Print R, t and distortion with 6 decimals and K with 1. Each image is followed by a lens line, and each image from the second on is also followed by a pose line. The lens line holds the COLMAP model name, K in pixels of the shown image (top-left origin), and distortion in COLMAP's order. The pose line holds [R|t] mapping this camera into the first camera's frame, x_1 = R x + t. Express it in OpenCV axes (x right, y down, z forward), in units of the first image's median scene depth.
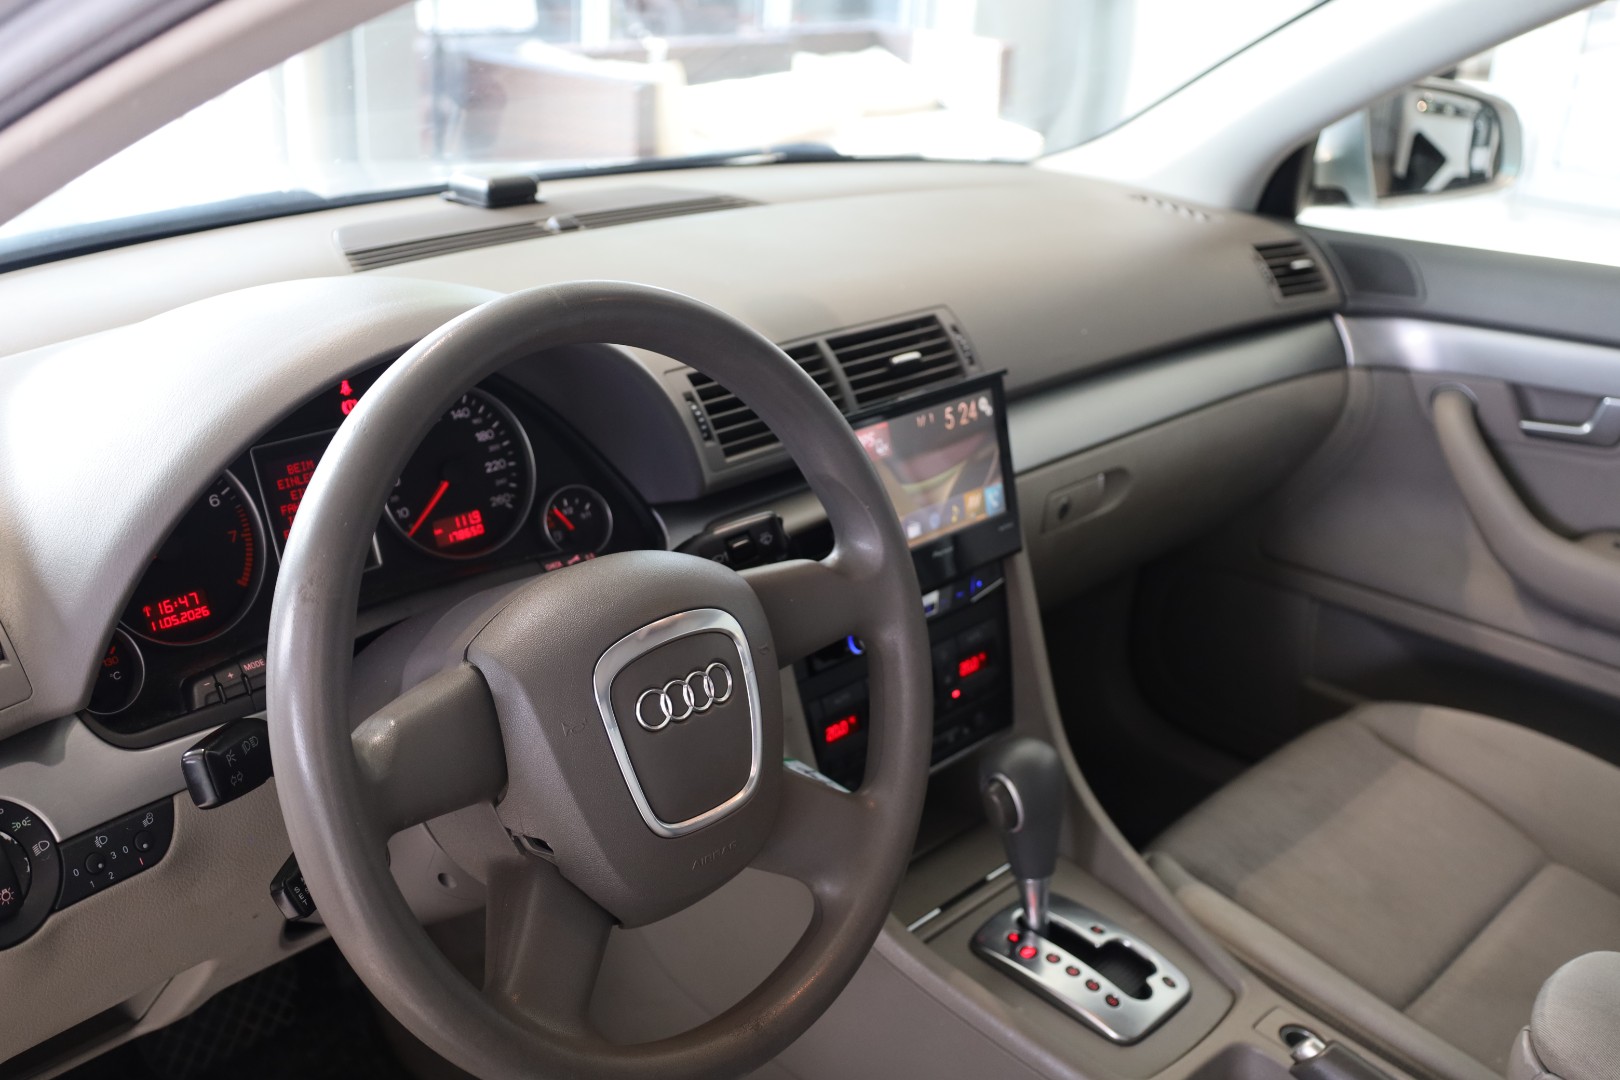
lens RADIAL K [[1677.1, 0, 817.5], [0, 1677.1, 555.4], [0, 0, 1]] dist [-0.024698, 0.000000]
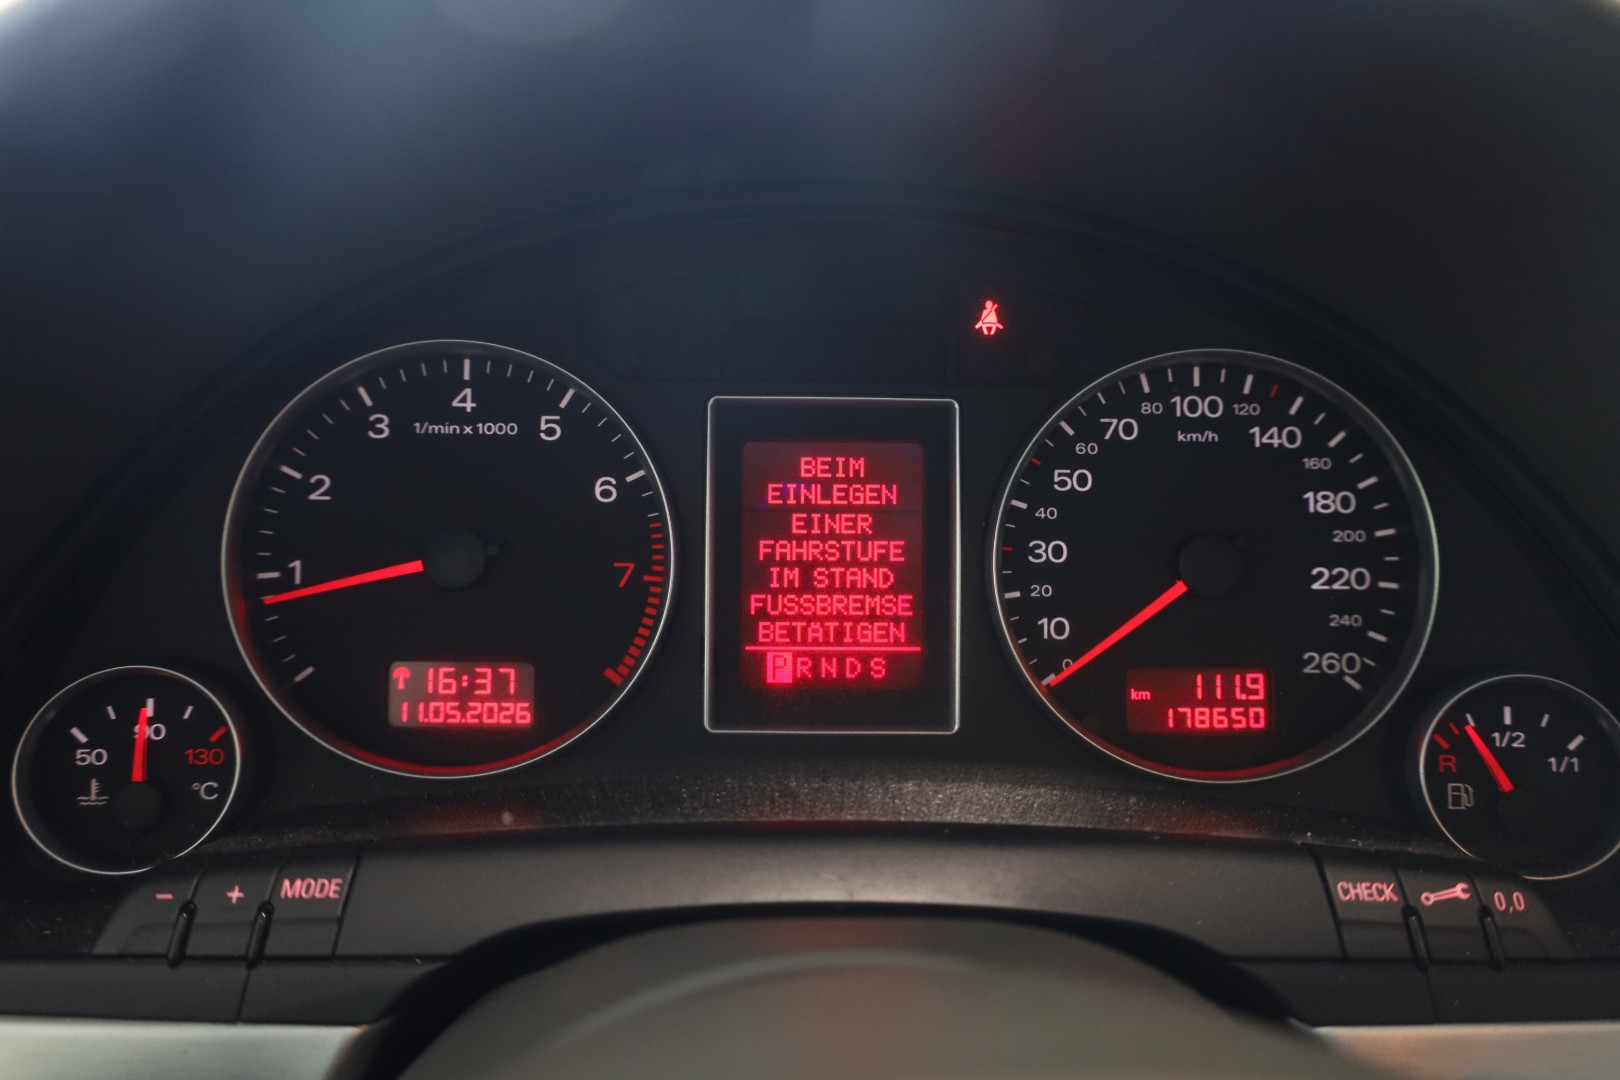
lens RADIAL K [[1114.0, 0, 815.9], [0, 1114.0, 551.5], [0, 0, 1]] dist [-0.019446, 0.006818]
pose [[0.665570, 0.177614, -0.724893, -0.082584], [-0.257952, 0.966158, -0.000113, -0.027112], [0.700341, 0.187063, 0.688862, 0.724727]]
